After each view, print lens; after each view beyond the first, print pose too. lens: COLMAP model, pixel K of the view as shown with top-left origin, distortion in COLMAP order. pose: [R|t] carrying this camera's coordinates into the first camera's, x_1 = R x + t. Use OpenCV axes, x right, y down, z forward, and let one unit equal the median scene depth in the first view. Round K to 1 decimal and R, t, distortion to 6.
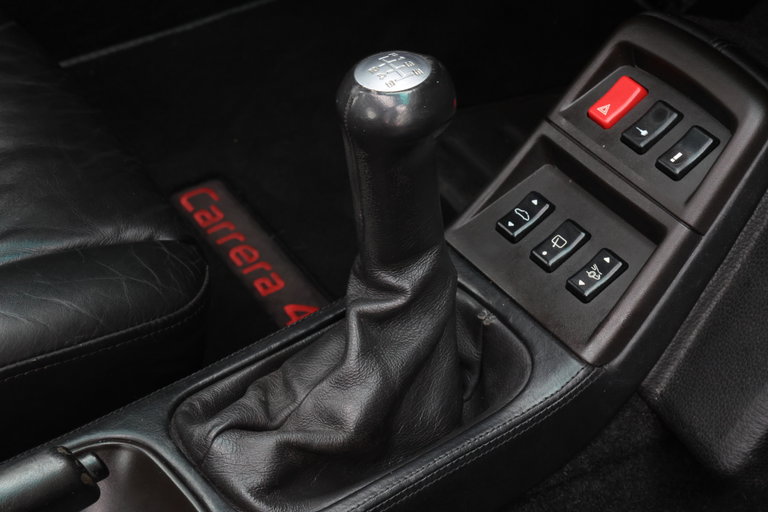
lens RADIAL K [[2300.3, 0, 384.0], [0, 2300.3, 256.0], [0, 0, 1]] dist [1.249811, 0.086191]
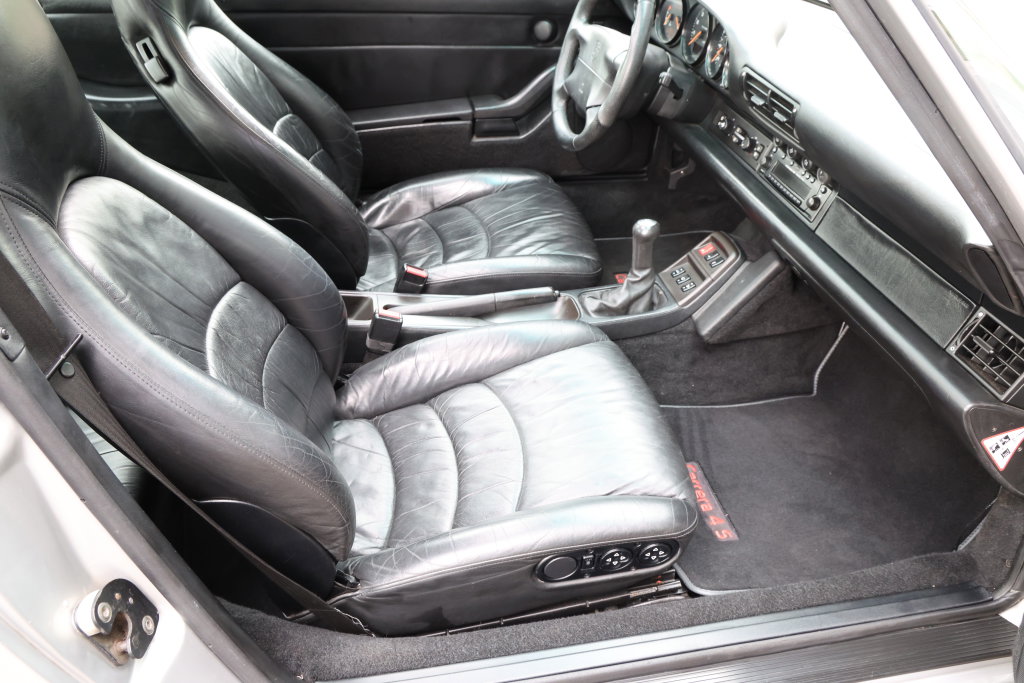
lens RADIAL K [[776.8, 0, 512.0], [0, 776.8, 341.5], [0, 0, 1]] dist [-0.004992, 0.000908]
pose [[0.919369, 0.255197, -0.299390, 0.243494], [-0.268384, 0.963307, -0.003041, 0.191280], [0.287628, 0.083147, 0.954126, -0.390852]]
